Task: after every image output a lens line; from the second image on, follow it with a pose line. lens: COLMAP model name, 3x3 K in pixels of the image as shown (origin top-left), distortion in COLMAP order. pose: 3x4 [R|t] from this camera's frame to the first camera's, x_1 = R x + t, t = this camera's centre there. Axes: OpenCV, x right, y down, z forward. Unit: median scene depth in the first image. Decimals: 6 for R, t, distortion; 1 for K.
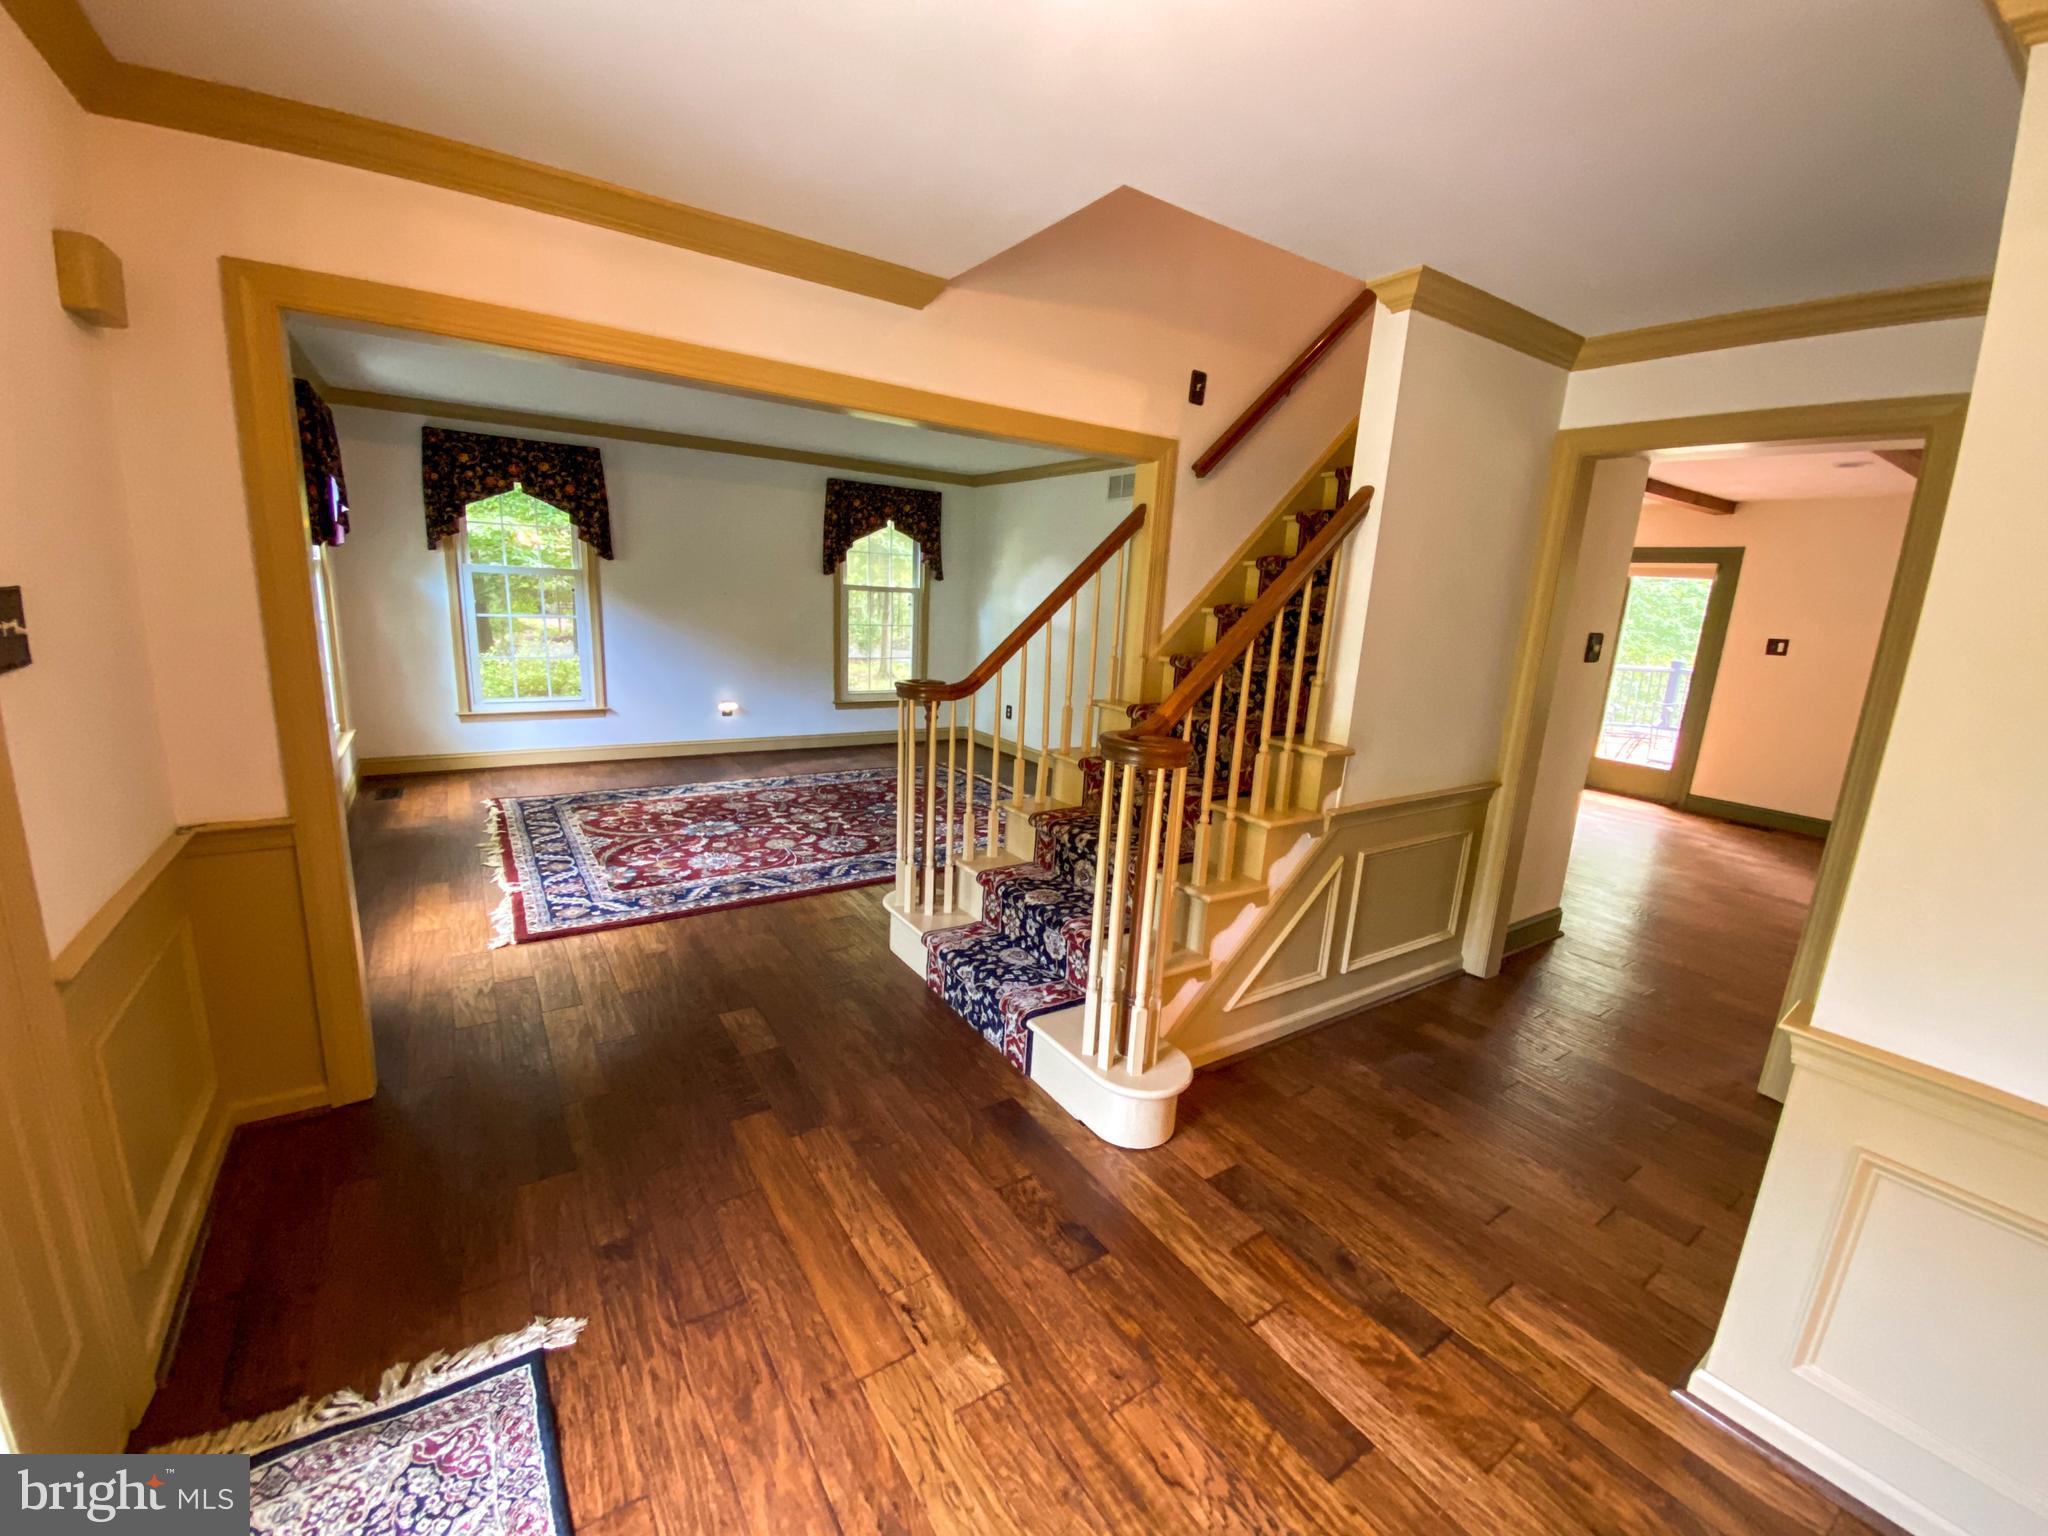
lens RADIAL K [[832.5, 0, 1035.1], [0, 832.5, 773.1], [0, 0, 1]] dist [0.002119, 0.000043]
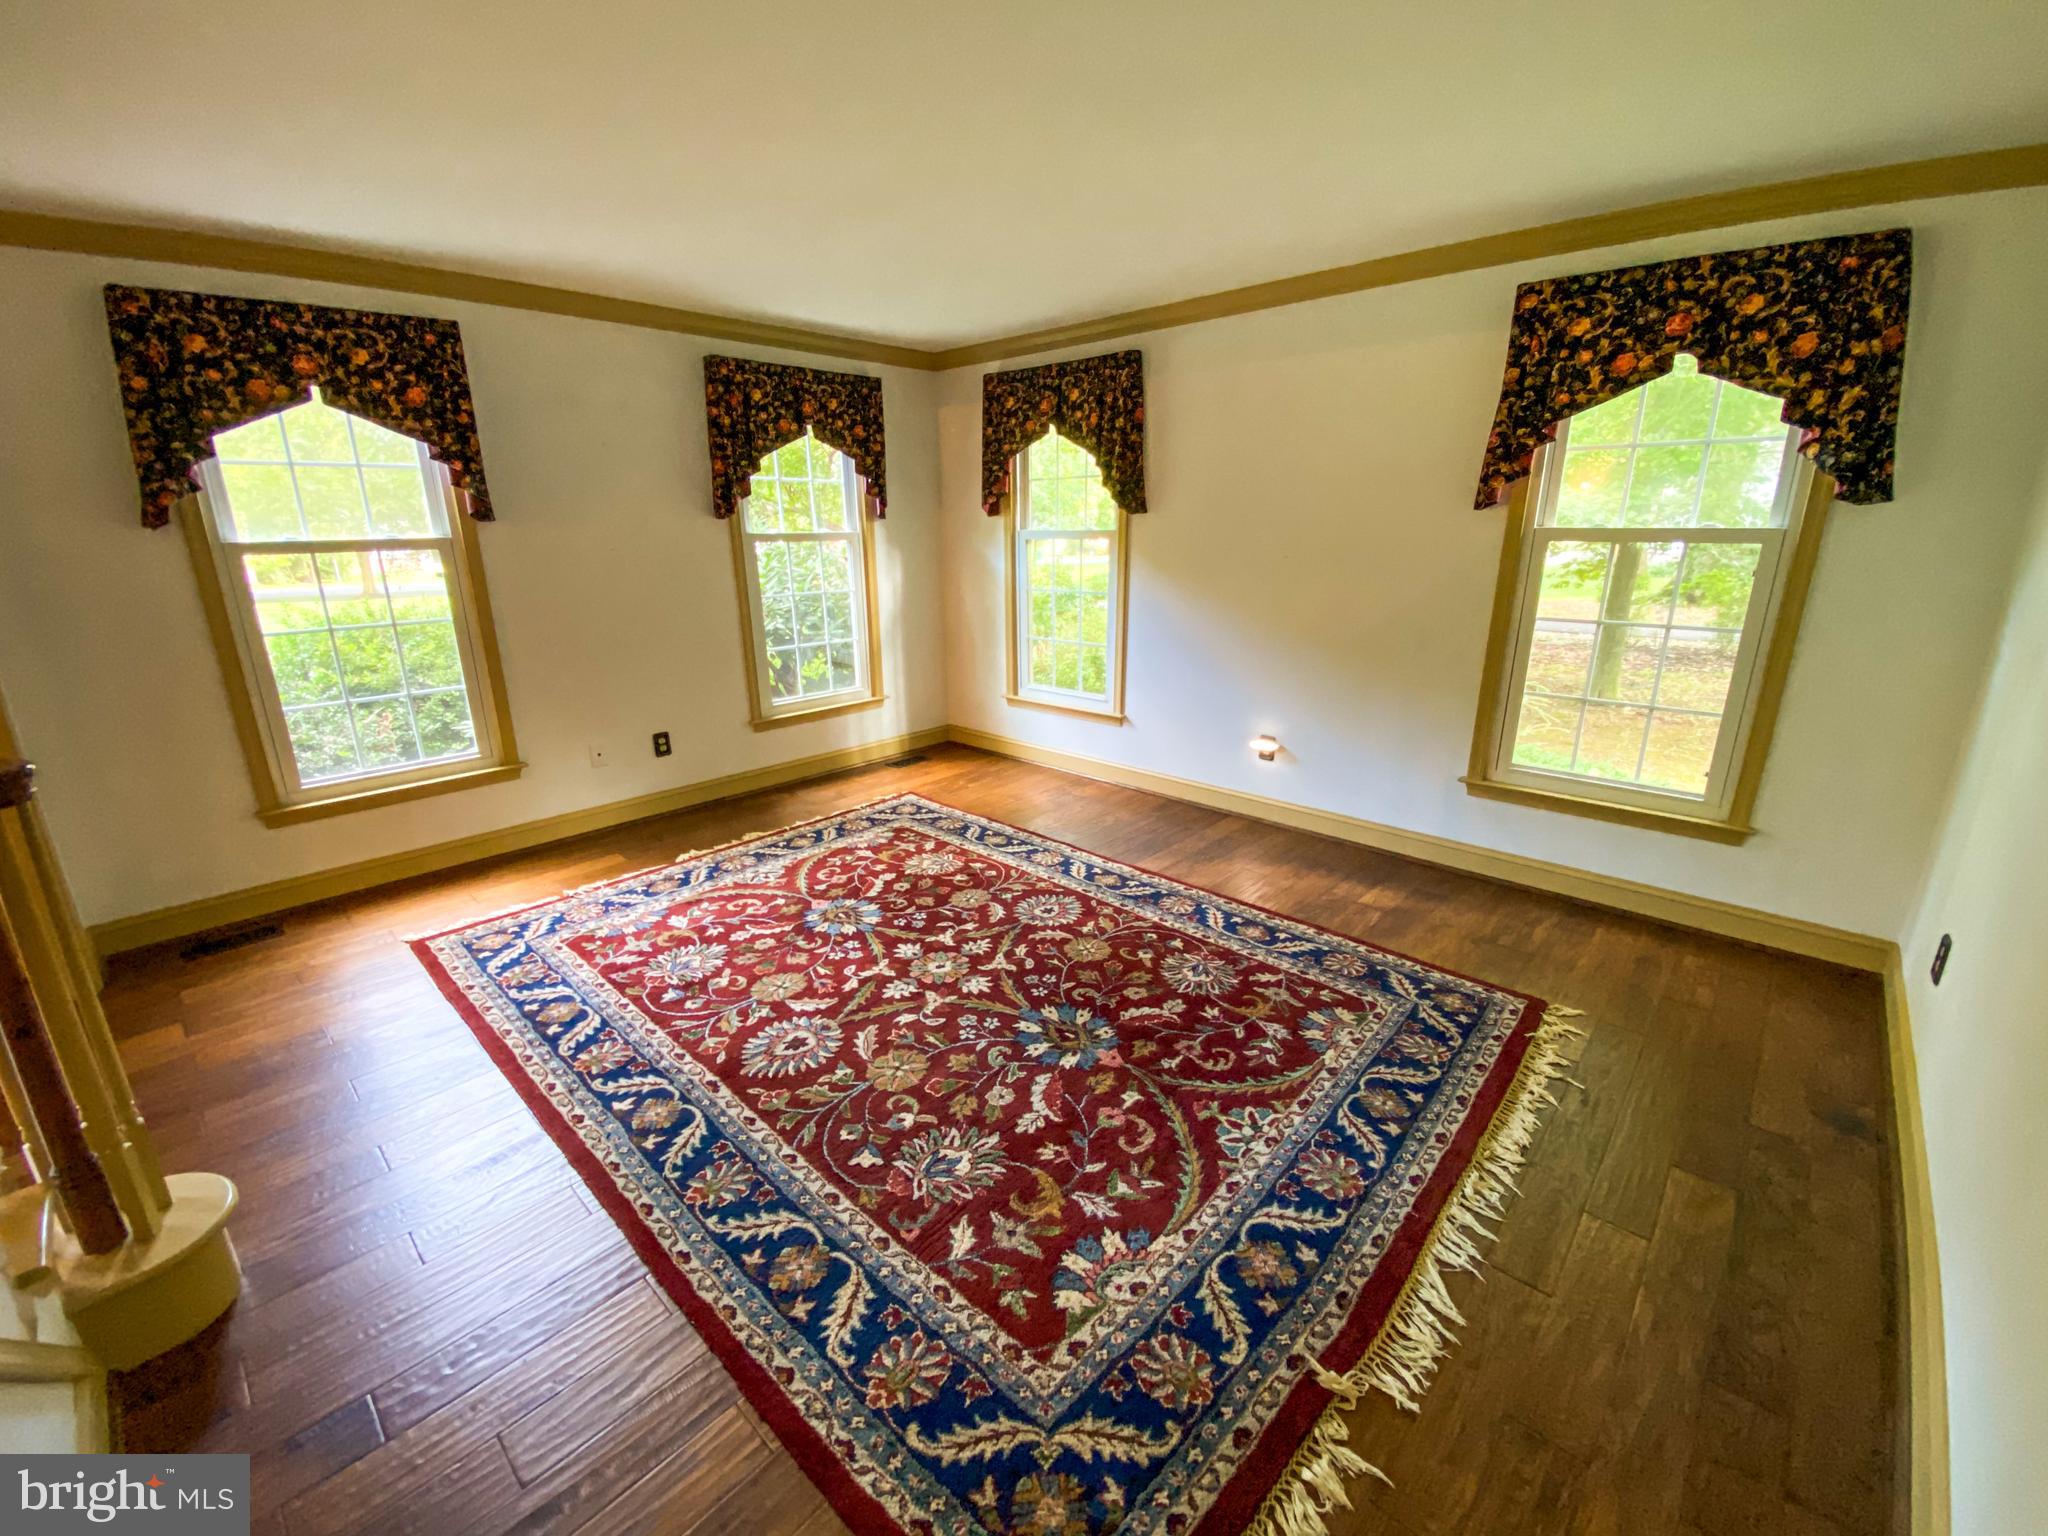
lens RADIAL K [[832.5, 0, 1035.1], [0, 832.5, 773.1], [0, 0, 1]] dist [0.002119, 0.000043]
pose [[0.238057, 0.217202, -0.946653, 0.231425], [-0.203343, 0.964219, 0.170097, -0.179185], [0.949726, 0.152003, 0.273706, 0.940331]]
